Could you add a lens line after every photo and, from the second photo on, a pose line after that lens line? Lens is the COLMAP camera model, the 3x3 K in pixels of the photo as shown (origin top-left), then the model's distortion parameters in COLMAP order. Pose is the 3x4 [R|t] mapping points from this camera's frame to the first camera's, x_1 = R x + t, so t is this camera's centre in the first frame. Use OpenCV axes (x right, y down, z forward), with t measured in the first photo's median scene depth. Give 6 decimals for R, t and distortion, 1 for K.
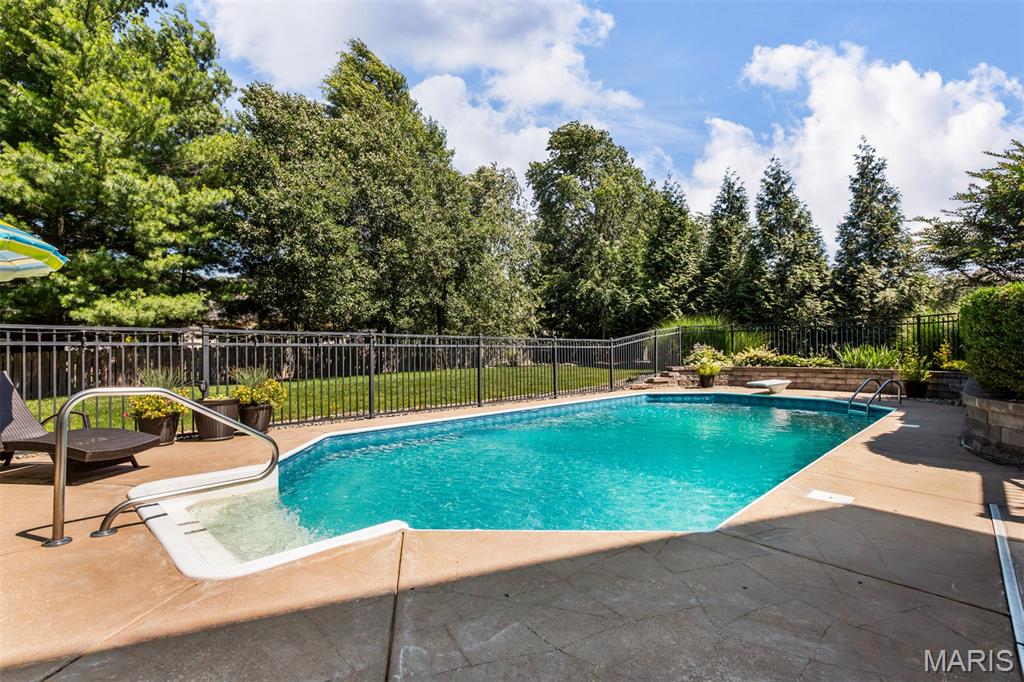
lens RADIAL K [[499.4, 0, 510.8], [0, 499.4, 348.8], [0, 0, 1]] dist [0.003644, -0.000747]
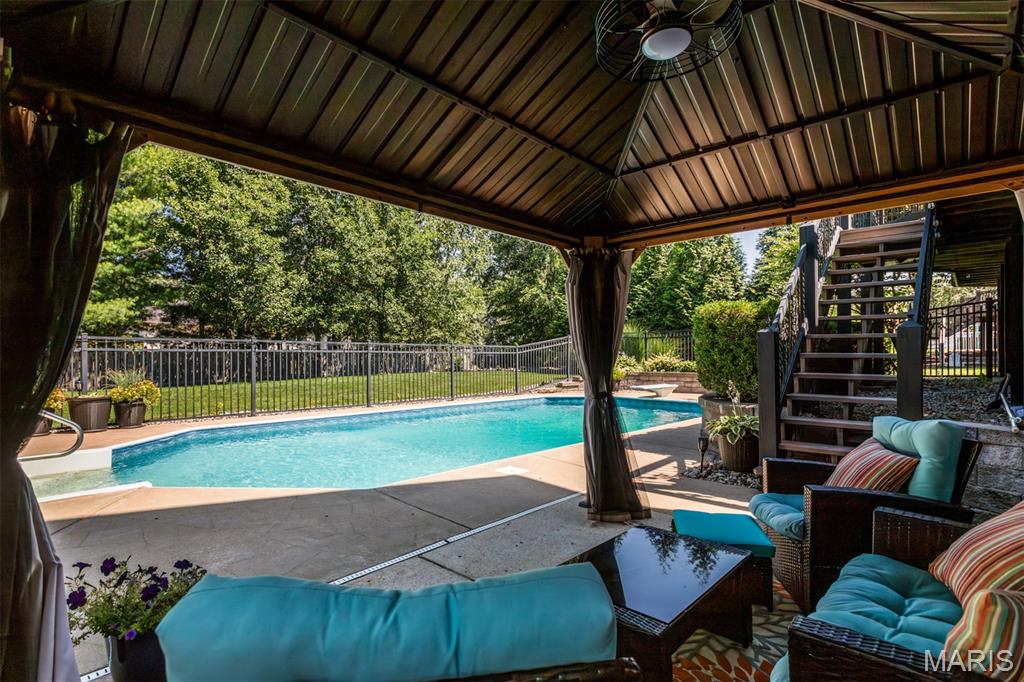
lens RADIAL K [[523.1, 0, 516.1], [0, 523.1, 351.8], [0, 0, 1]] dist [0.011139, 0.000201]
pose [[0.999990, 0.004326, 0.000811, 0.172117], [-0.004323, 0.999986, -0.003193, -0.001517], [-0.000824, 0.003189, 0.999995, -0.094195]]
